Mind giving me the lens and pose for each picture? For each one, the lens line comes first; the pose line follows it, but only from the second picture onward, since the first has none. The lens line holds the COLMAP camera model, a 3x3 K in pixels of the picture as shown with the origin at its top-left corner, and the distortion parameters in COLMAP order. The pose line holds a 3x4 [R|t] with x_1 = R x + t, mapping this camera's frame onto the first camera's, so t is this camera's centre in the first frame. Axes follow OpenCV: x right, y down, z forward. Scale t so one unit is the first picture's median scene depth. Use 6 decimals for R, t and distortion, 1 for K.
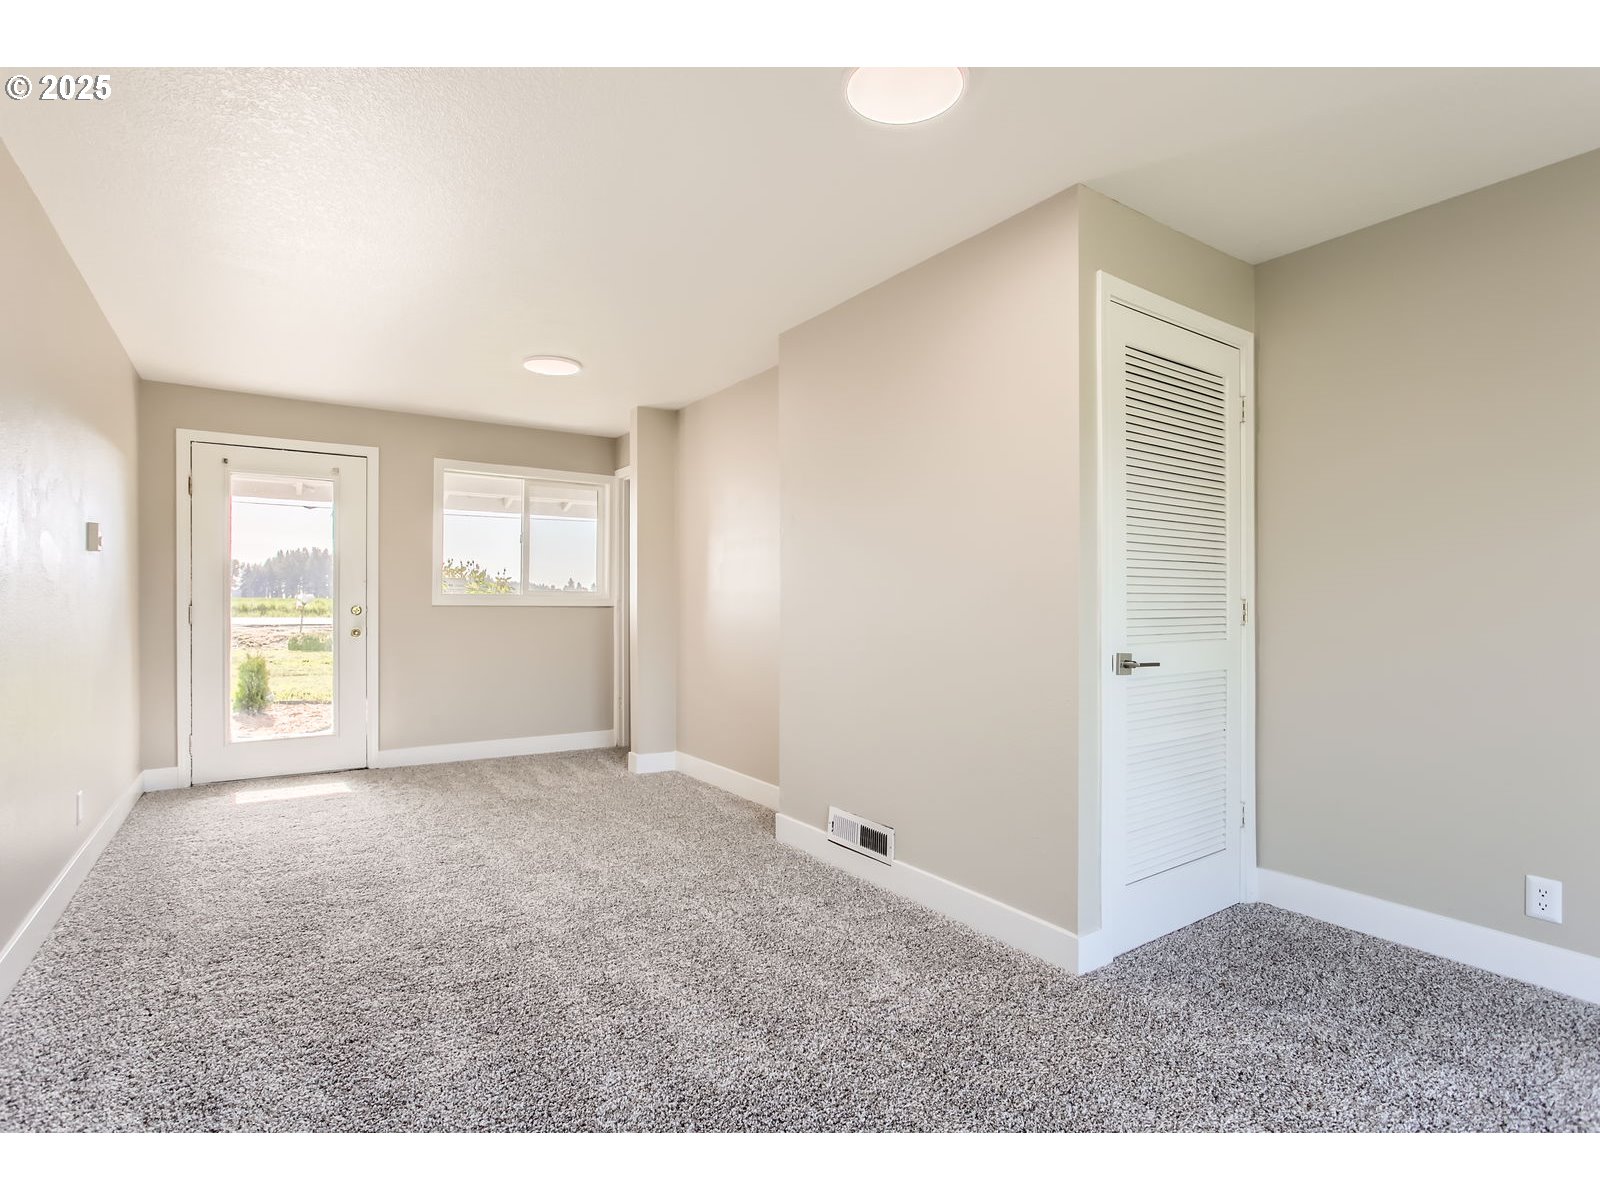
lens RADIAL K [[784.2, 0, 800.3], [0, 784.2, 601.6], [0, 0, 1]] dist [-0.015211, 0.009278]
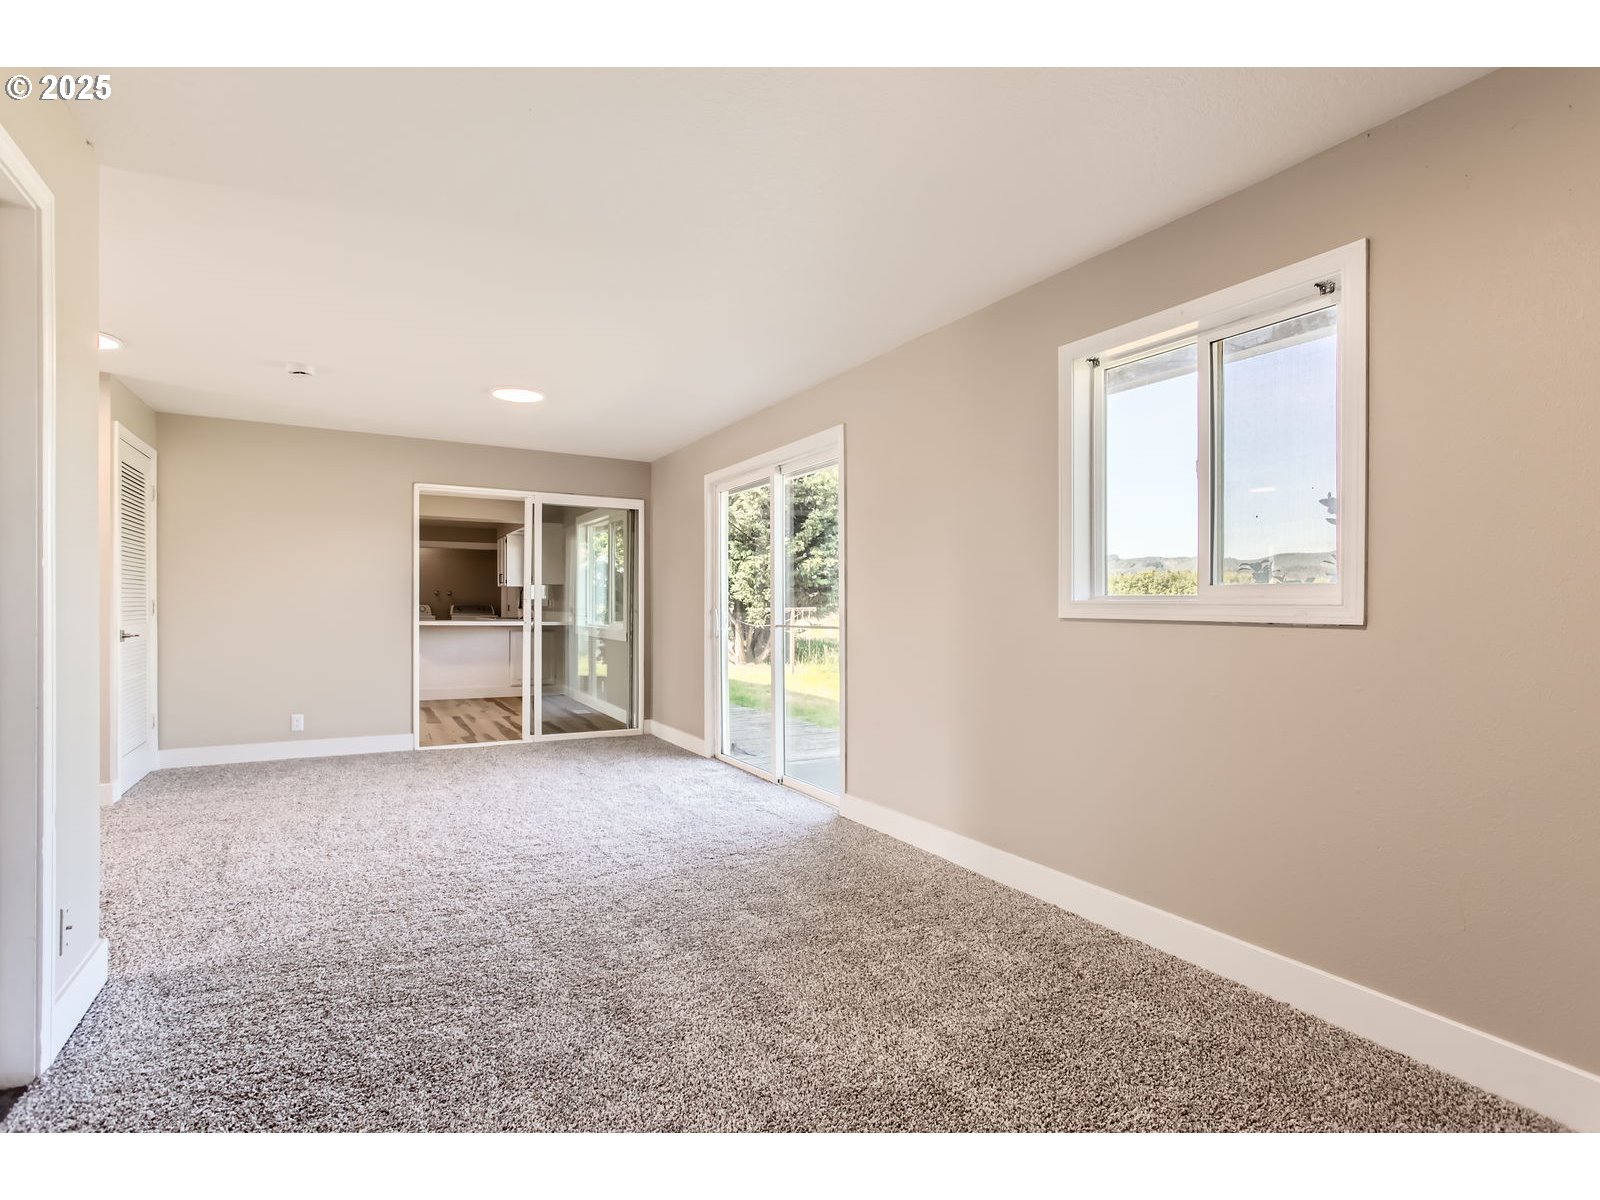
lens RADIAL K [[784.2, 0, 800.2], [0, 784.2, 601.8], [0, 0, 1]] dist [-0.015211, 0.009278]
pose [[0.097306, 0.004457, 0.995245, -1.257309], [-0.008905, 0.999954, -0.003608, -0.007472], [-0.995215, -0.008512, 0.097341, -0.765607]]
